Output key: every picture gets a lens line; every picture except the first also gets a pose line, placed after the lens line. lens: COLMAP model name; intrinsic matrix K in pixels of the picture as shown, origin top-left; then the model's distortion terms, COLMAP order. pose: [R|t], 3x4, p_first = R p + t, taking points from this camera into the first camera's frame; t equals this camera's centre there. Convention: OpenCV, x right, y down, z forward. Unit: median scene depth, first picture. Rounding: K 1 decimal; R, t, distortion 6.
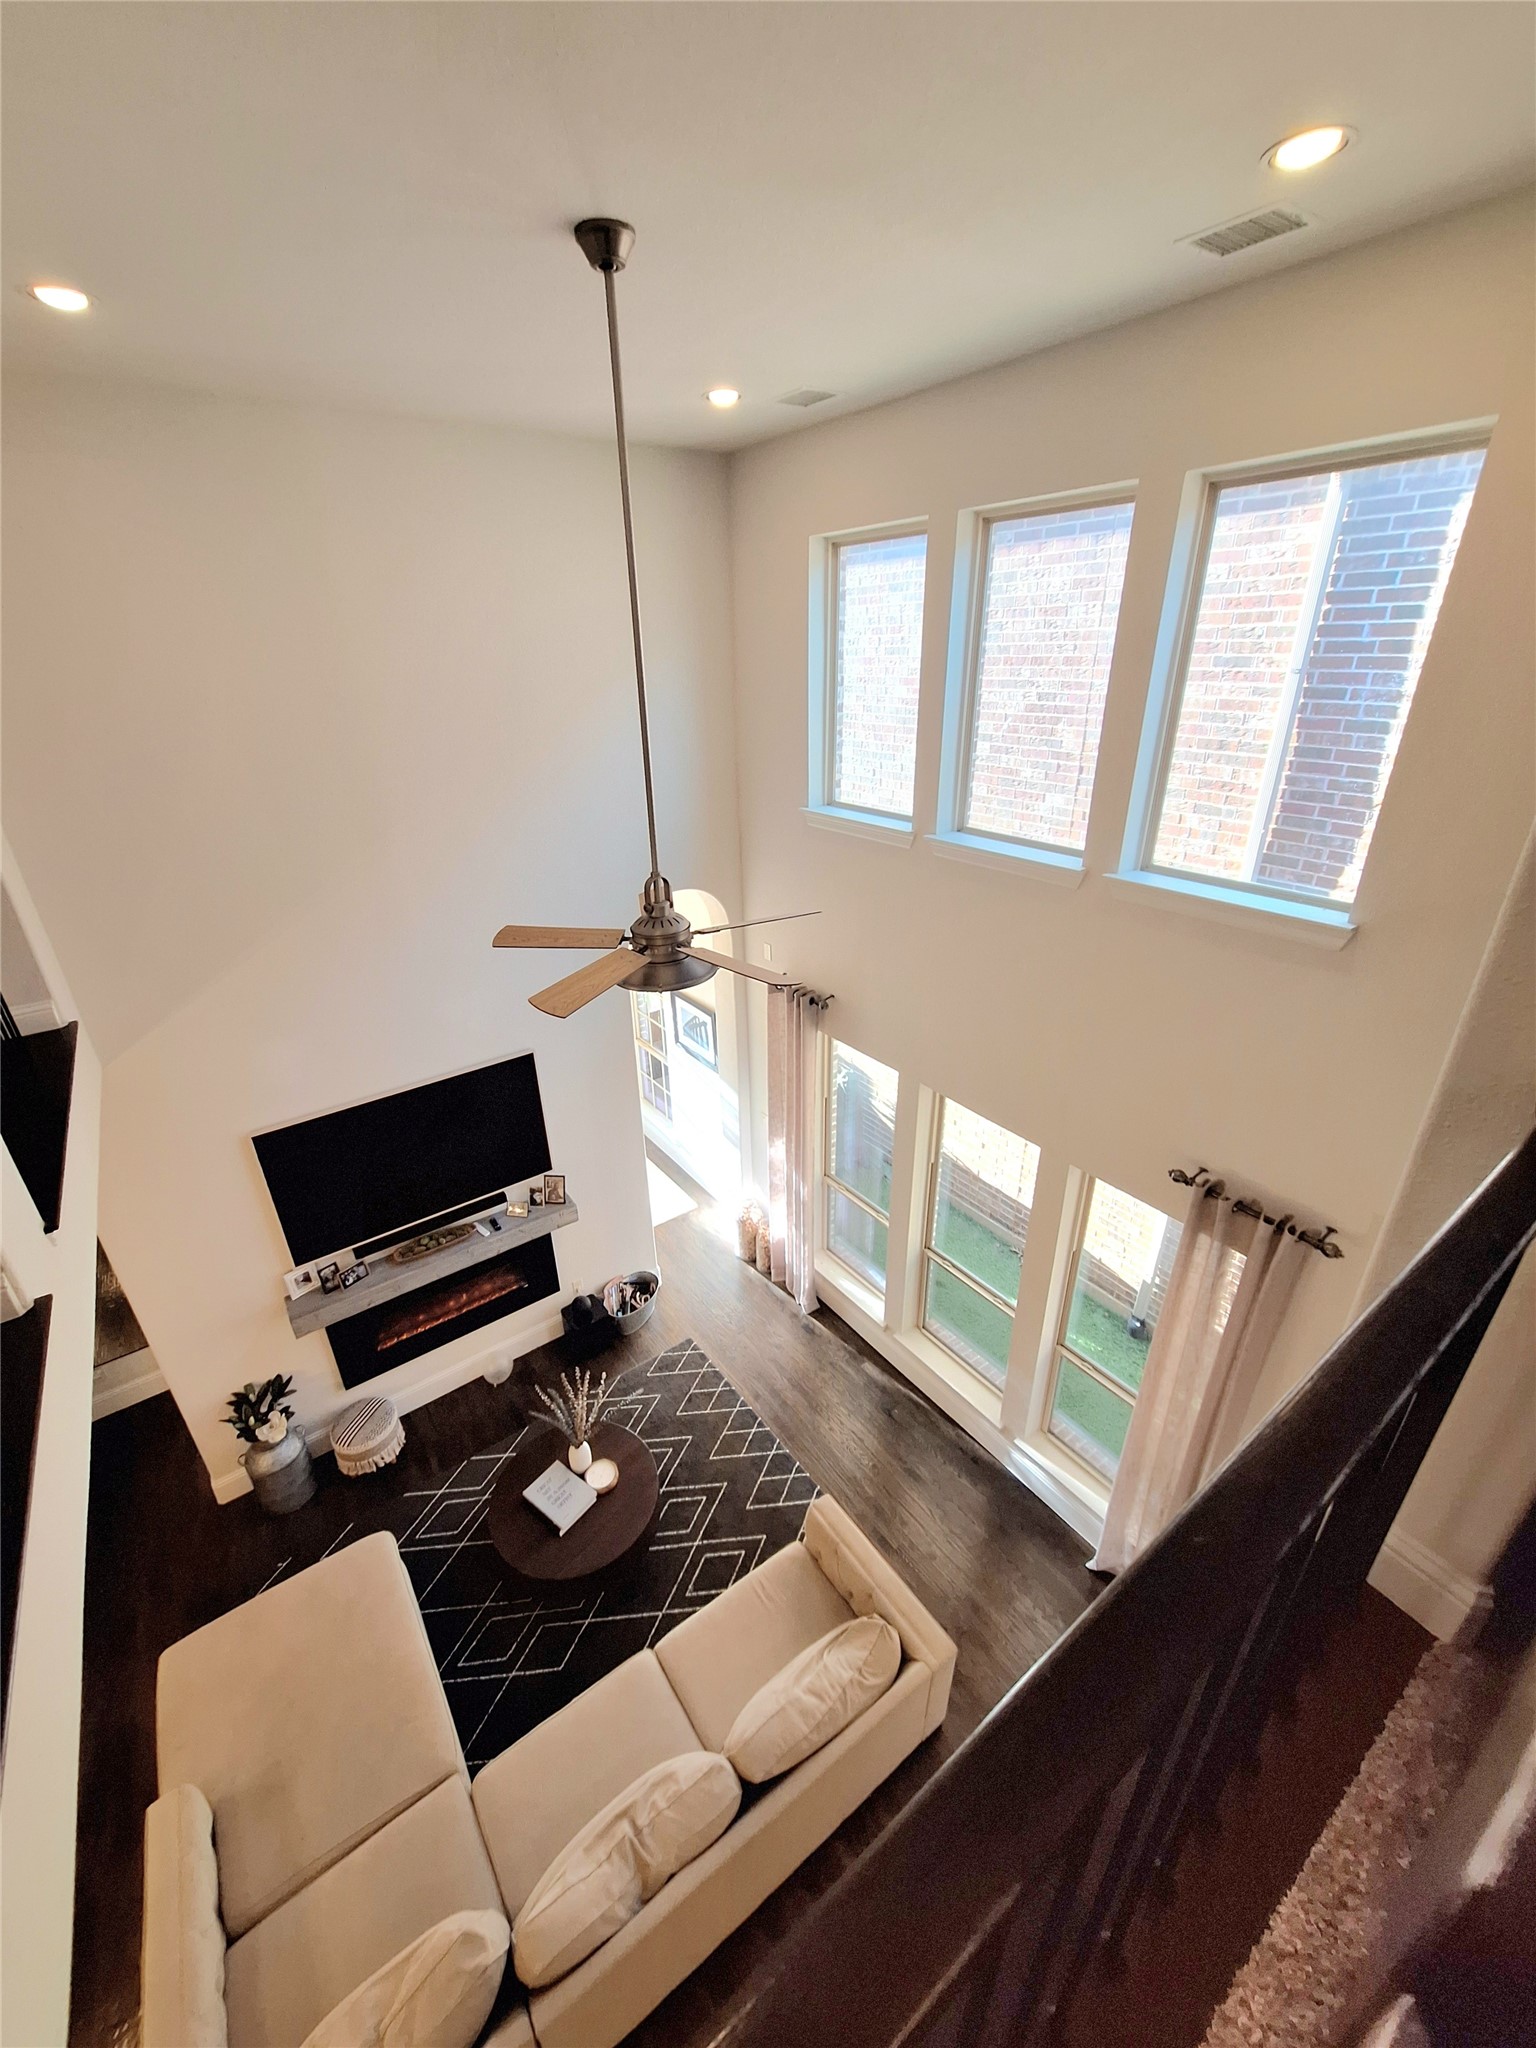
lens RADIAL K [[810.5, 0, 752.7], [0, 810.5, 1020.0], [0, 0, 1]] dist [-0.006470, 0.000462]
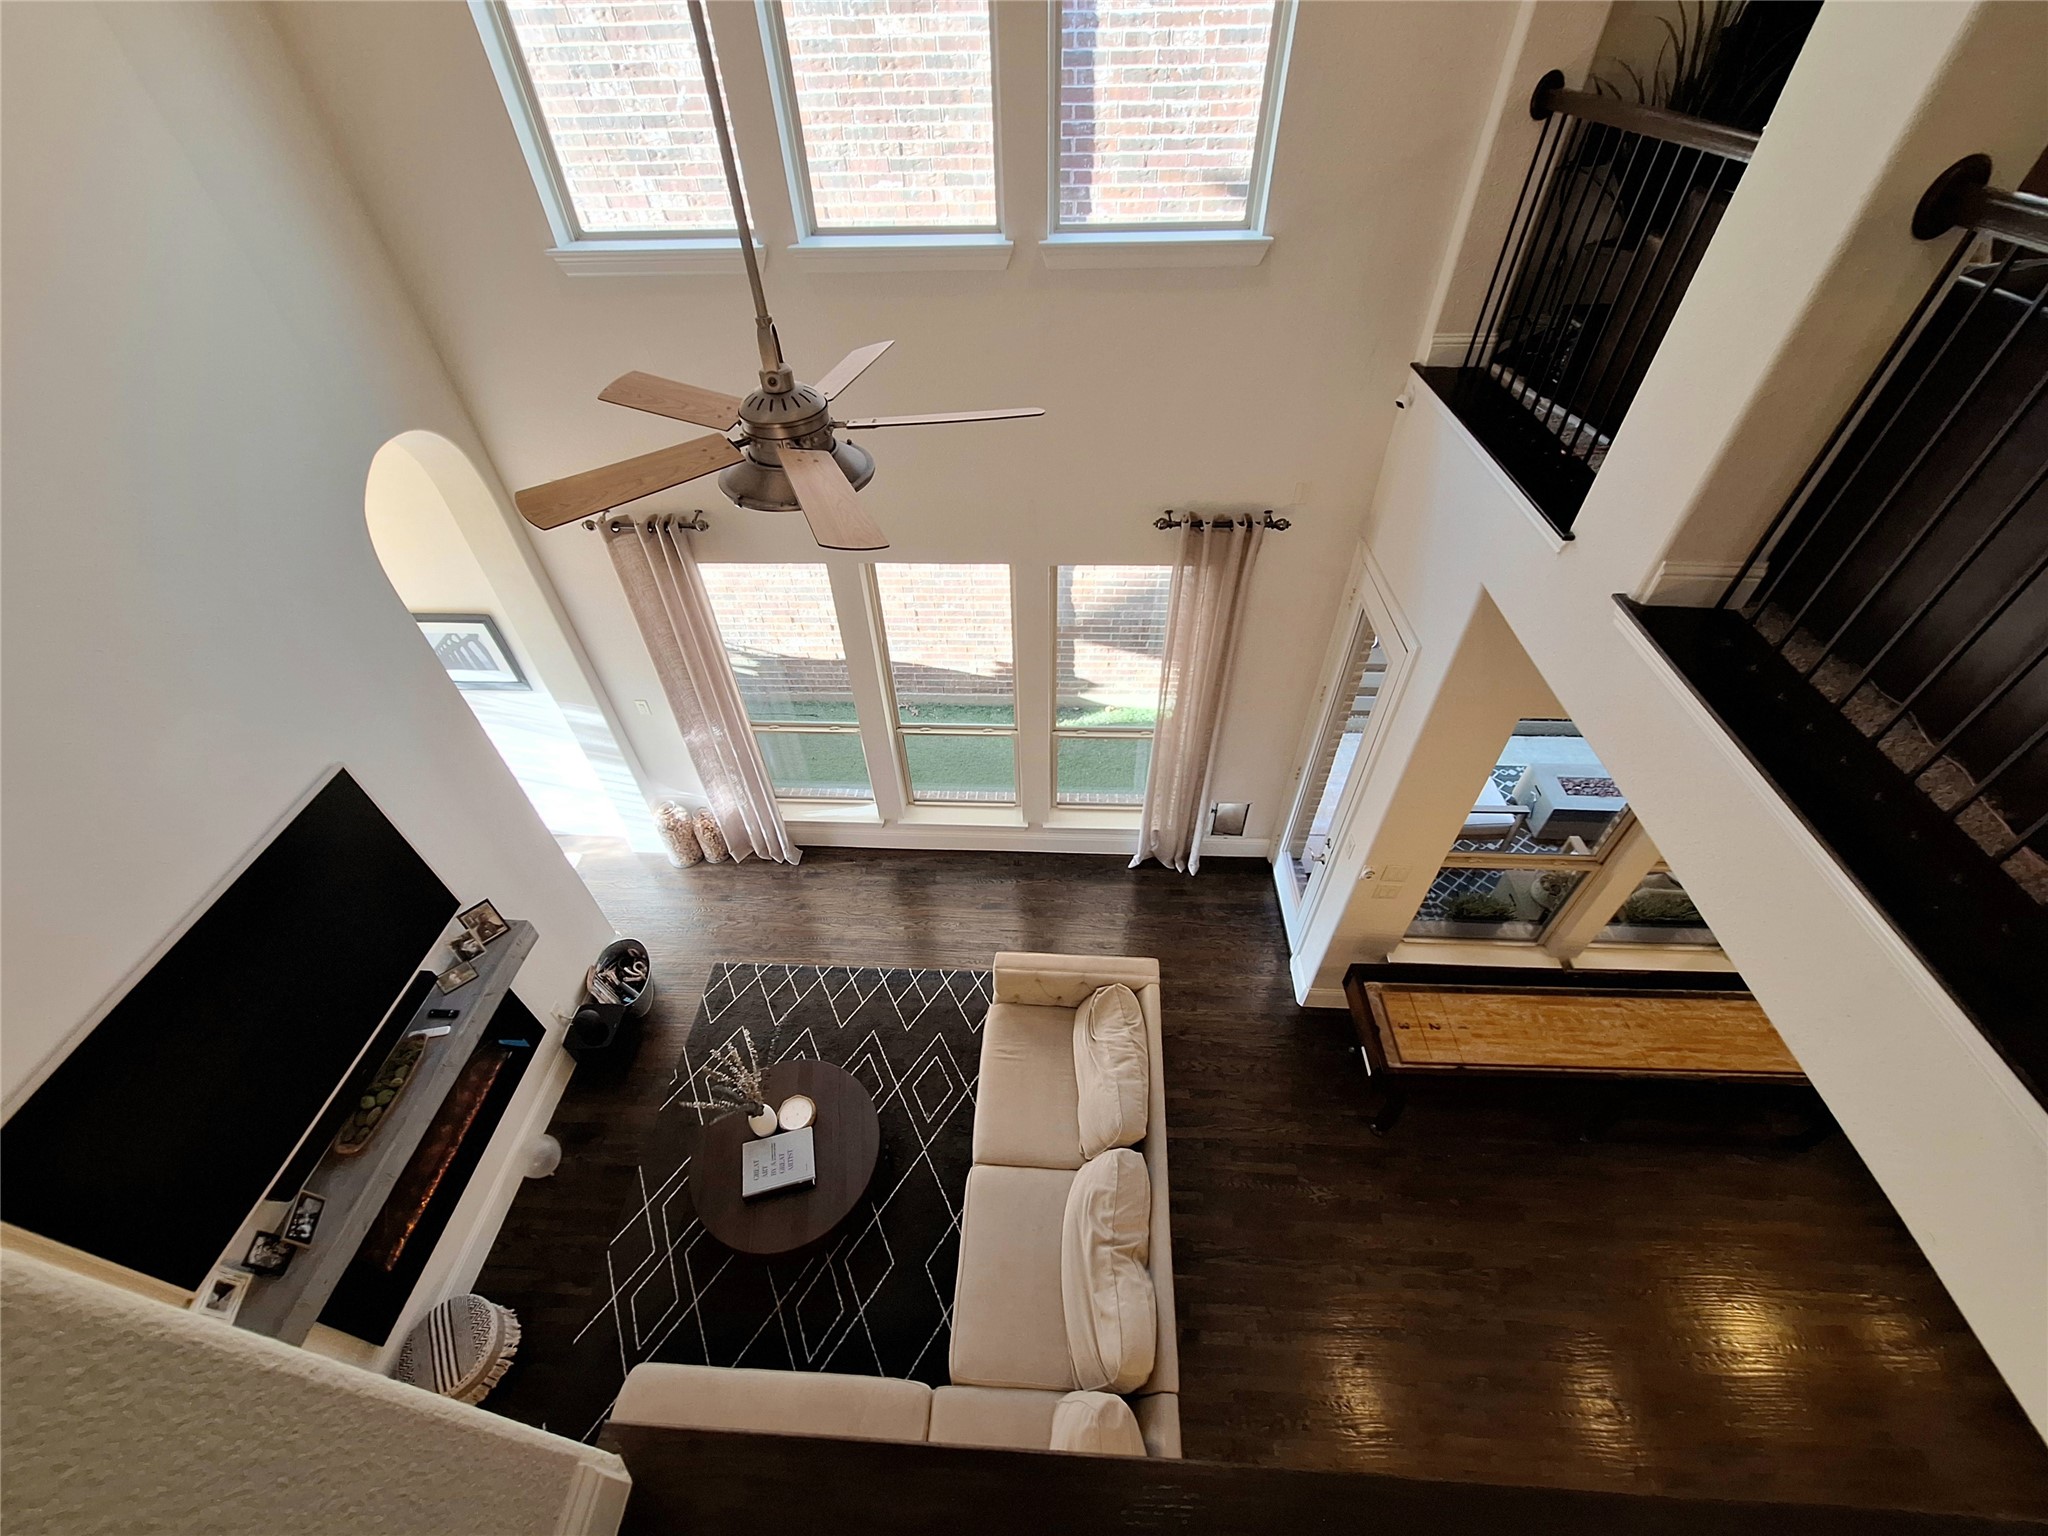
lens RADIAL K [[810.5, 0, 1026.6], [0, 810.5, 775.8], [0, 0, 1]] dist [-0.006470, 0.000462]
pose [[0.622715, -0.538513, 0.567653, -0.317746], [0.335824, 0.839208, 0.427729, -0.046473], [-0.706717, -0.075722, 0.703433, 0.206313]]
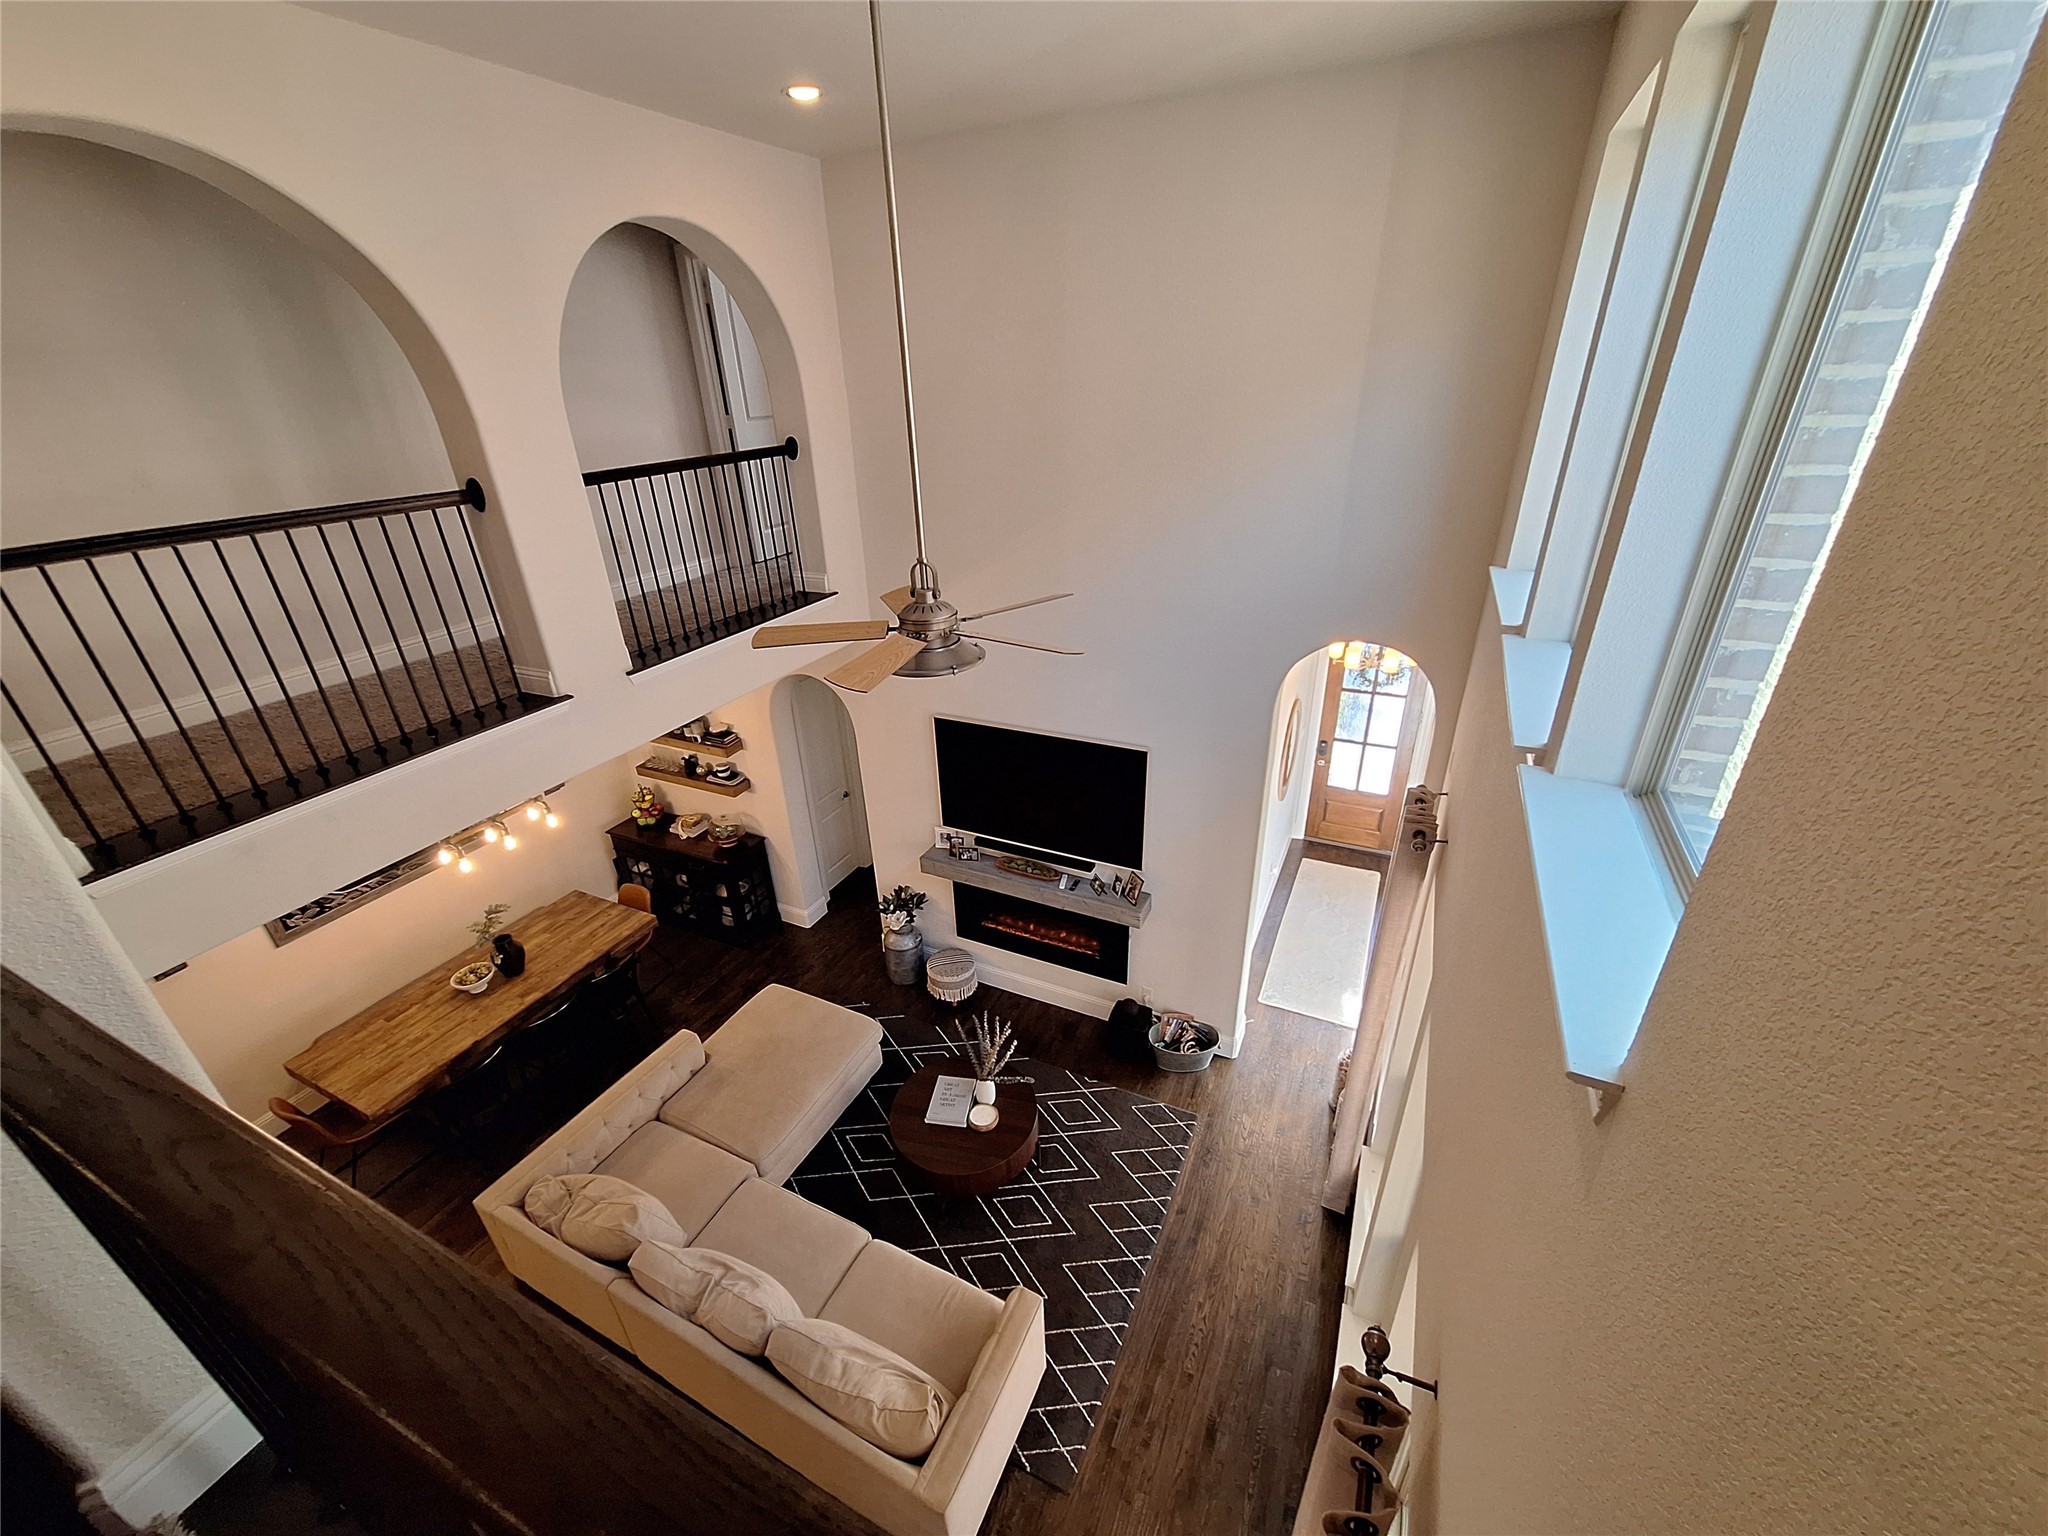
lens RADIAL K [[802.1, 0, 1008.4], [0, 802.1, 776.6], [0, 0, 1]] dist [-0.001647, 0.000071]
pose [[0.471265, 0.400028, -0.786058, 0.472638], [-0.347422, 0.903370, 0.251438, -0.130112], [0.810683, 0.154600, 0.564705, 0.326116]]
